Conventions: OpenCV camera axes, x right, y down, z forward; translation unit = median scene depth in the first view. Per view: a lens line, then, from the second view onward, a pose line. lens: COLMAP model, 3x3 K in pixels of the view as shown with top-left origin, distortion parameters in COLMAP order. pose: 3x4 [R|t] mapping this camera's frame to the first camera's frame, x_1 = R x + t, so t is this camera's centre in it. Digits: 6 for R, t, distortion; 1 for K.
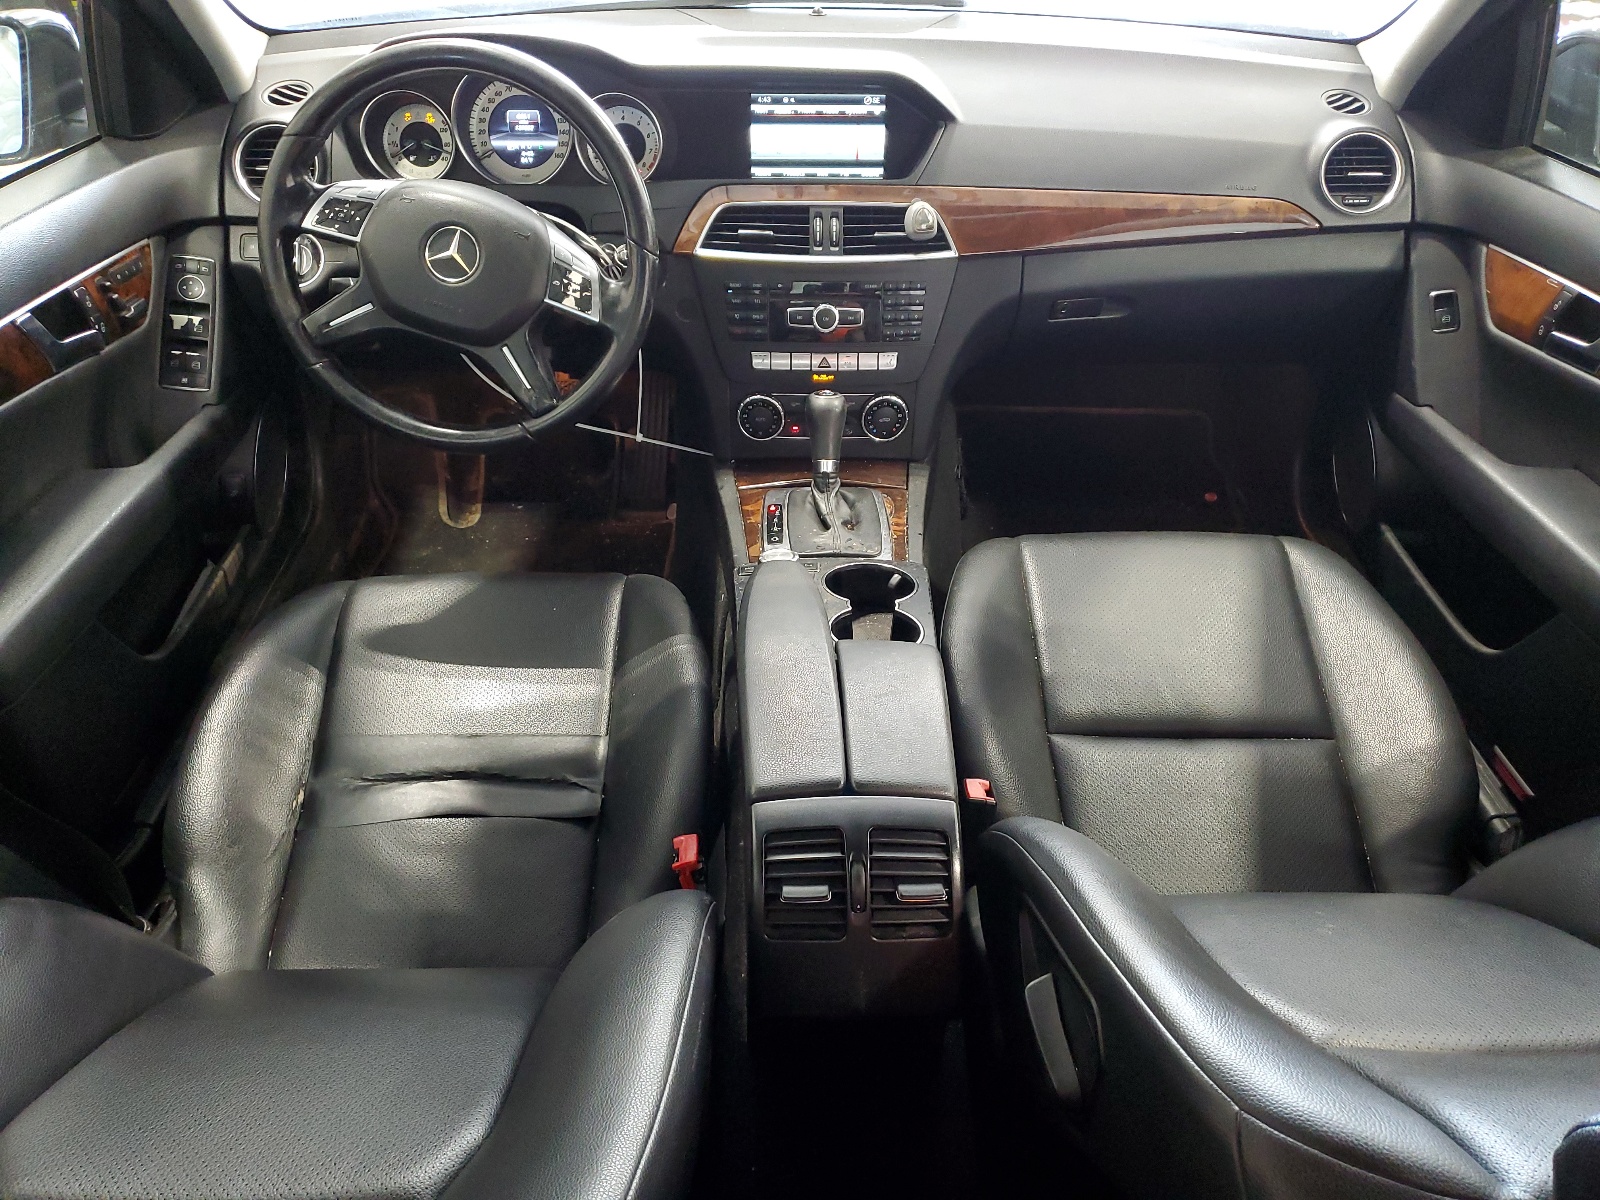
lens RADIAL K [[1190.3, 0, 795.9], [0, 1190.3, 603.3], [0, 0, 1]] dist [-0.001587, -0.001415]
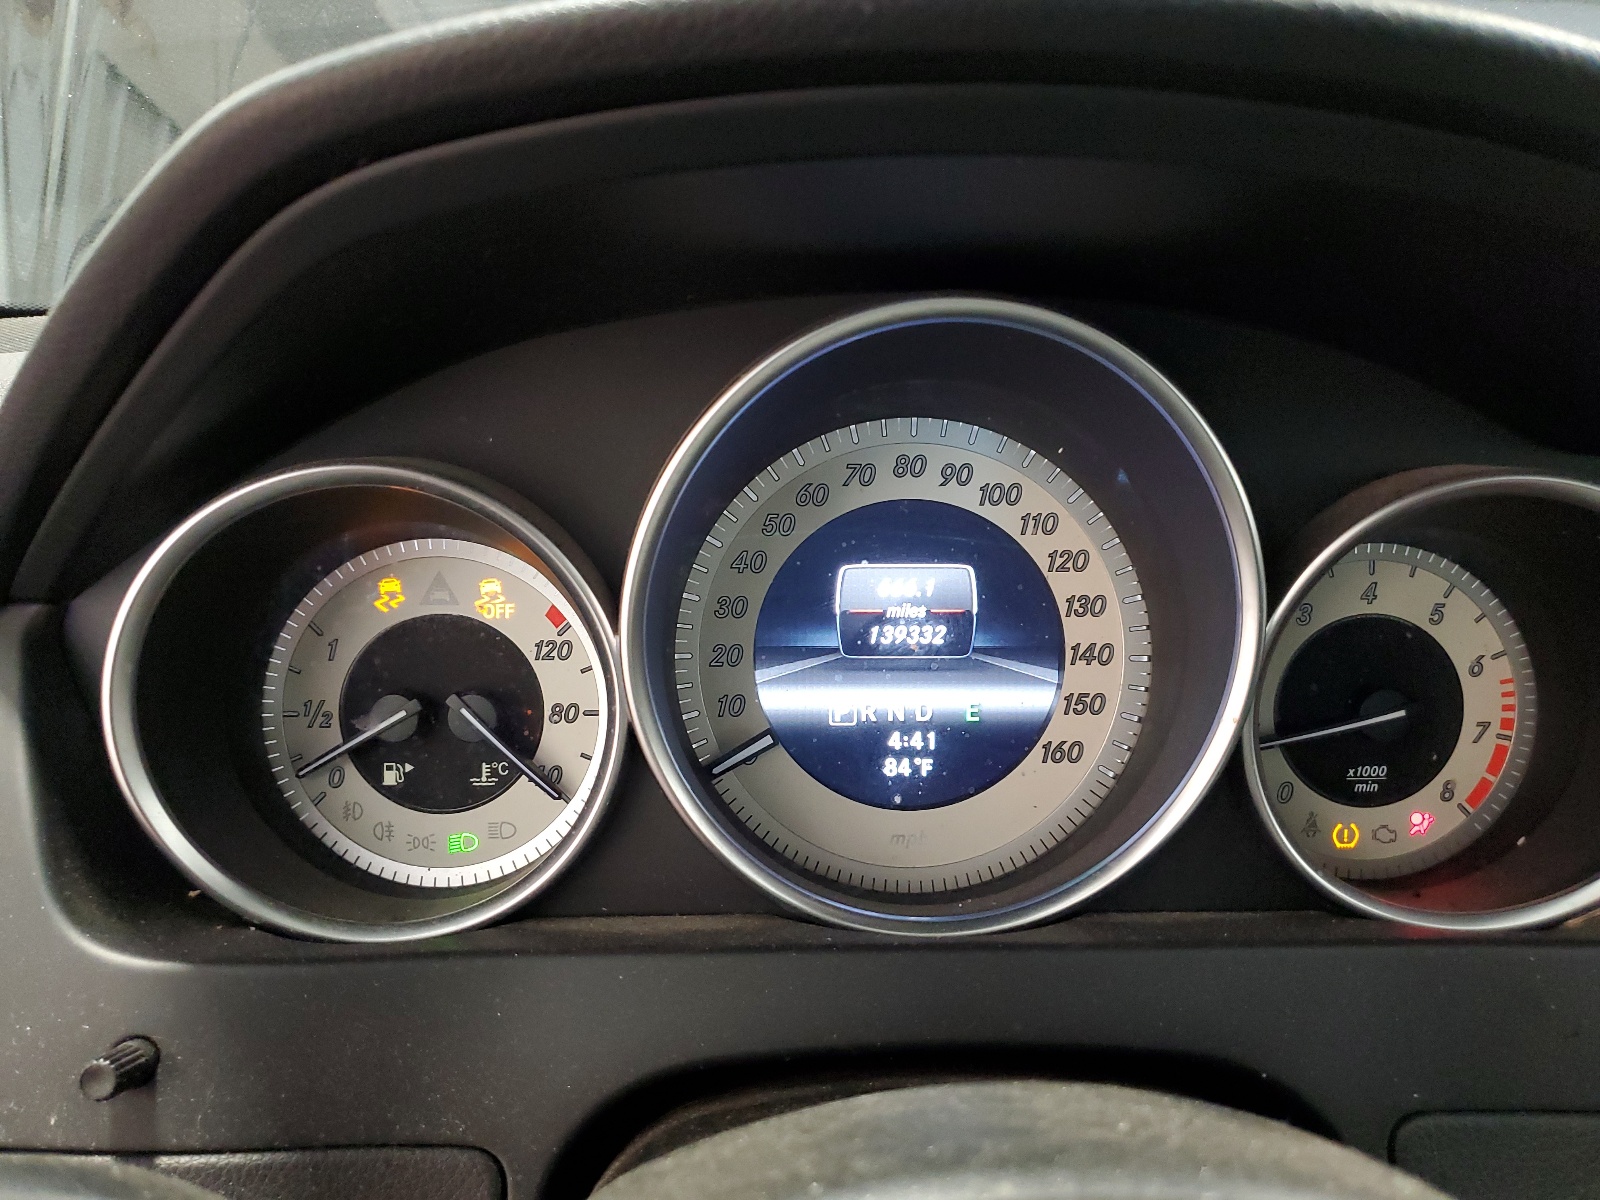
lens RADIAL K [[1190.3, 0, 802.6], [0, 1190.3, 600.2], [0, 0, 1]] dist [-0.001587, -0.001415]
pose [[0.999612, -0.005763, 0.027234, -0.254684], [0.014644, 0.940900, -0.338368, -0.329859], [-0.023675, 0.338636, 0.940620, 0.786615]]
